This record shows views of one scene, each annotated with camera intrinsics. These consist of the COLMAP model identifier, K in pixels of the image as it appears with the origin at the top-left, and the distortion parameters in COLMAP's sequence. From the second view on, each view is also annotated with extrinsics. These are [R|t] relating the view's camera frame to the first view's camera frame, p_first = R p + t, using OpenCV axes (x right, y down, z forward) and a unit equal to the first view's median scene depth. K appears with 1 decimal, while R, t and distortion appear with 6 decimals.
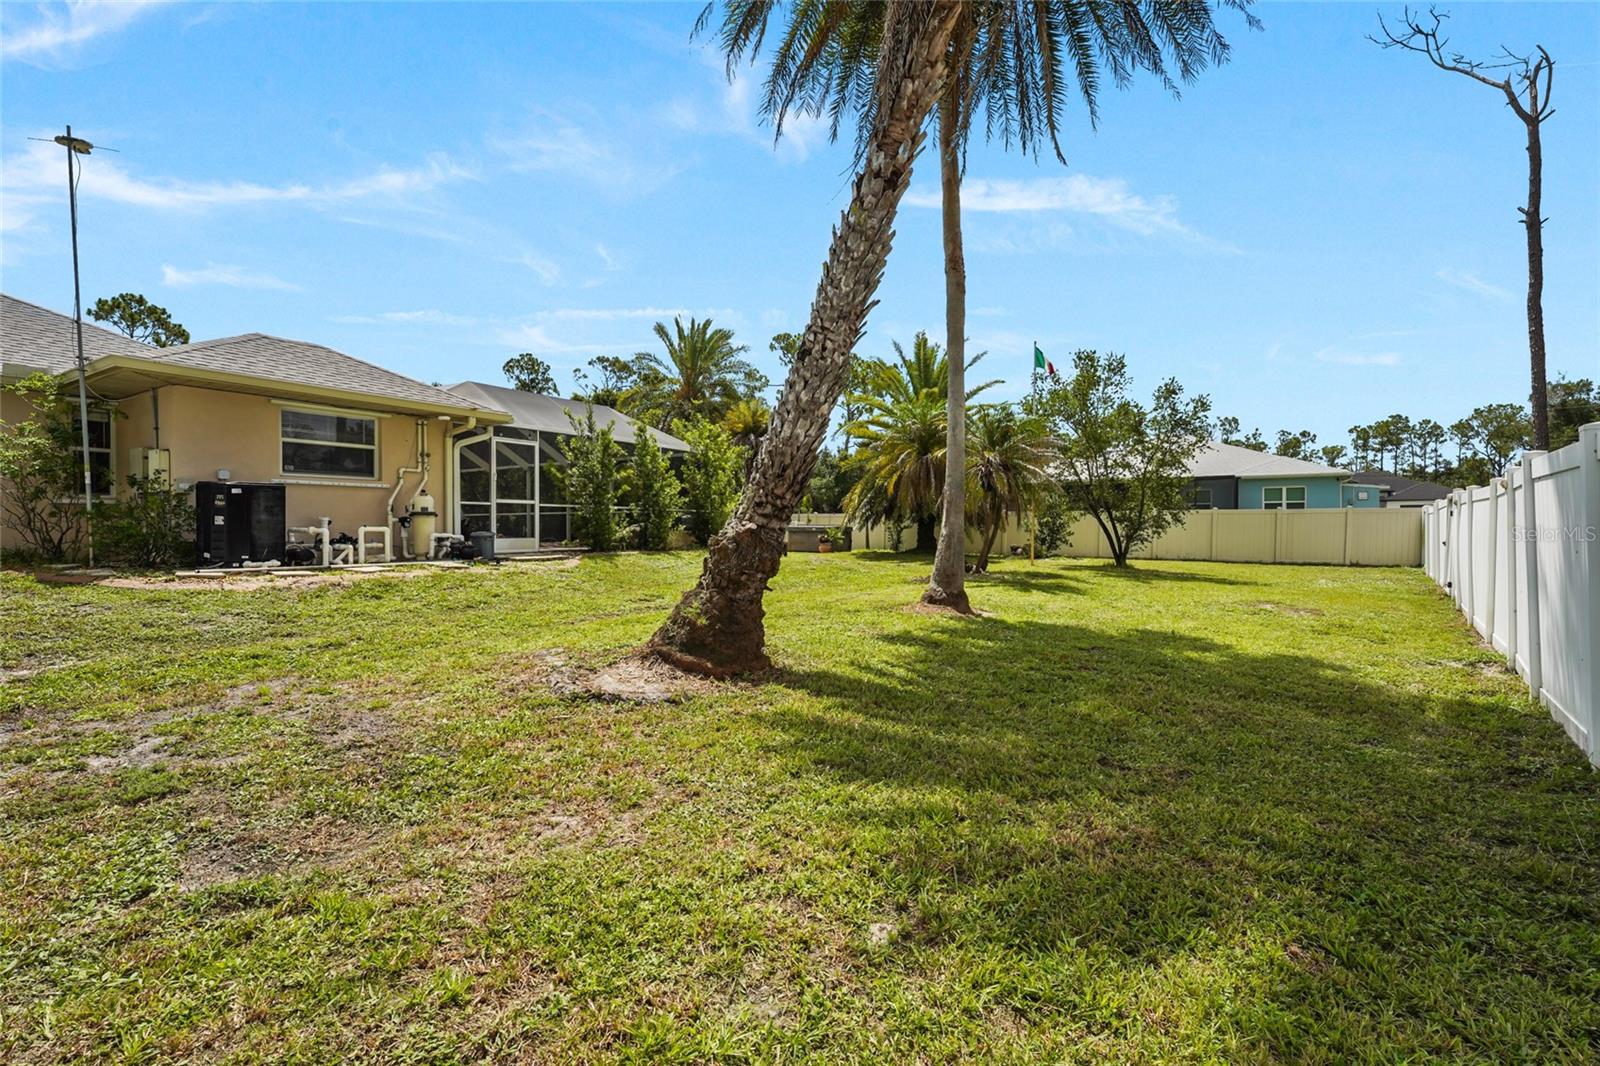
lens RADIAL K [[735.5, 0, 806.0], [0, 735.5, 533.9], [0, 0, 1]] dist [0.005142, 0.000244]
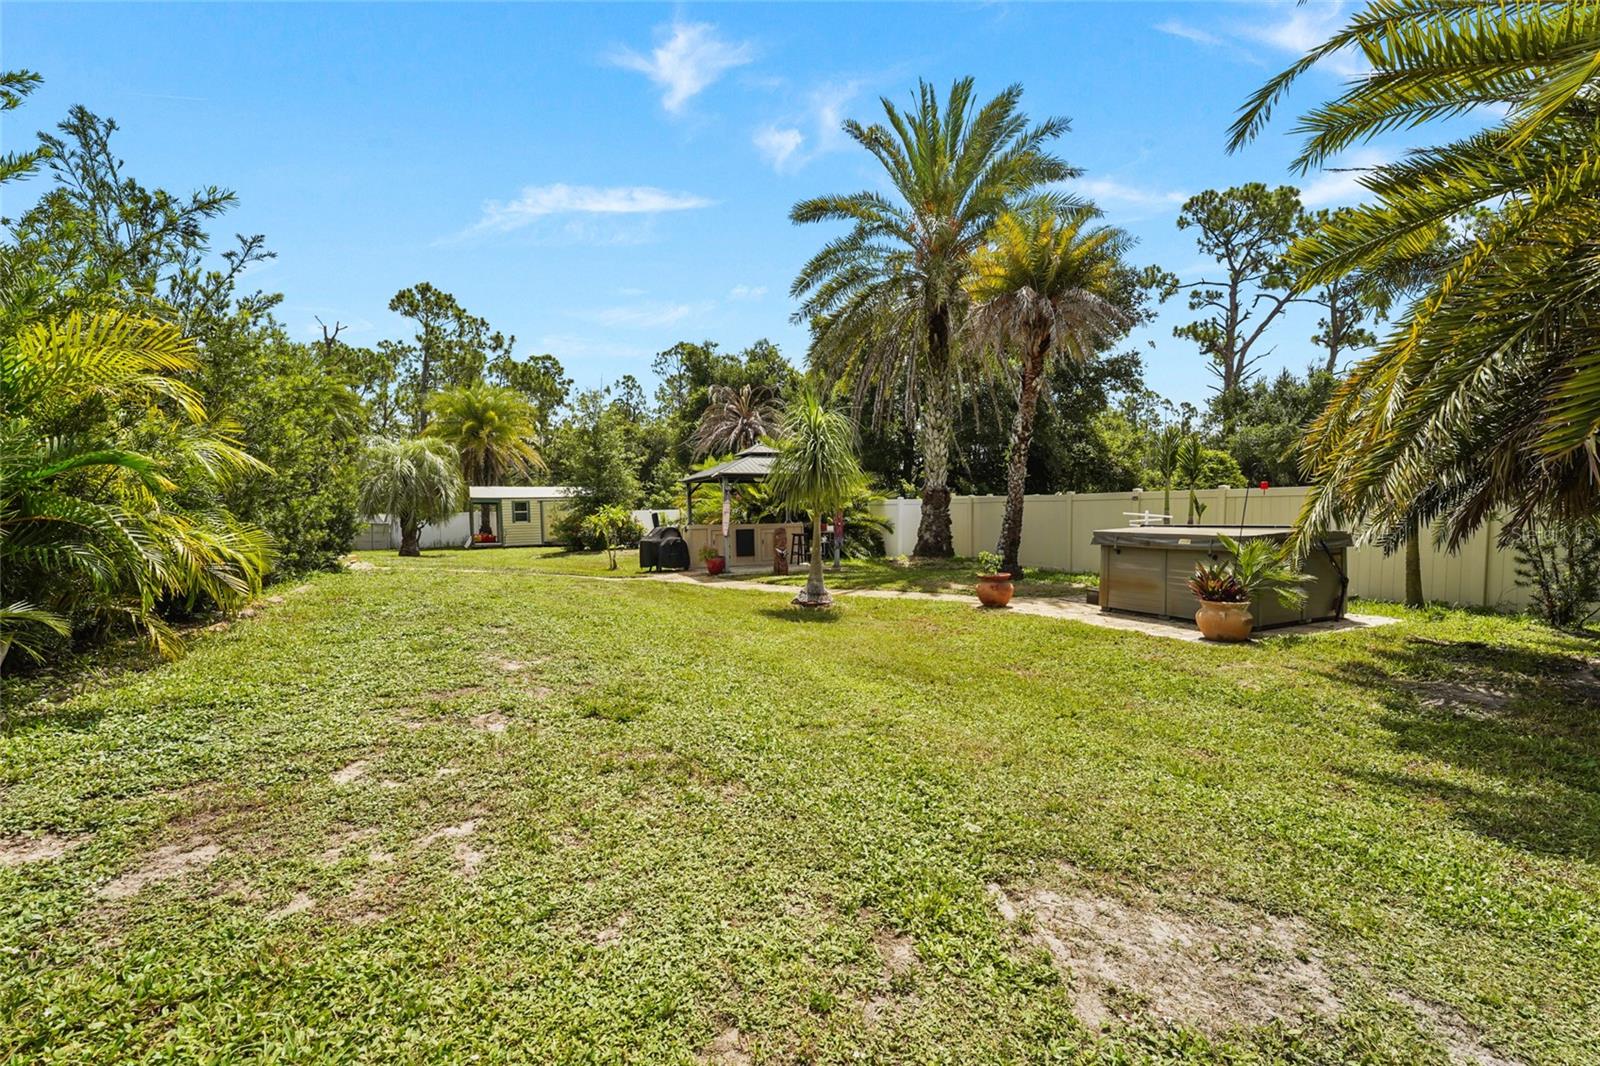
lens RADIAL K [[735.5, 0, 787.3], [0, 735.5, 536.8], [0, 0, 1]] dist [0.005142, 0.000244]
pose [[0.836626, -0.004082, -0.547759, 0.038732], [0.021110, 0.999470, 0.024794, -0.019494], [0.547367, -0.032307, 0.836269, 0.662530]]
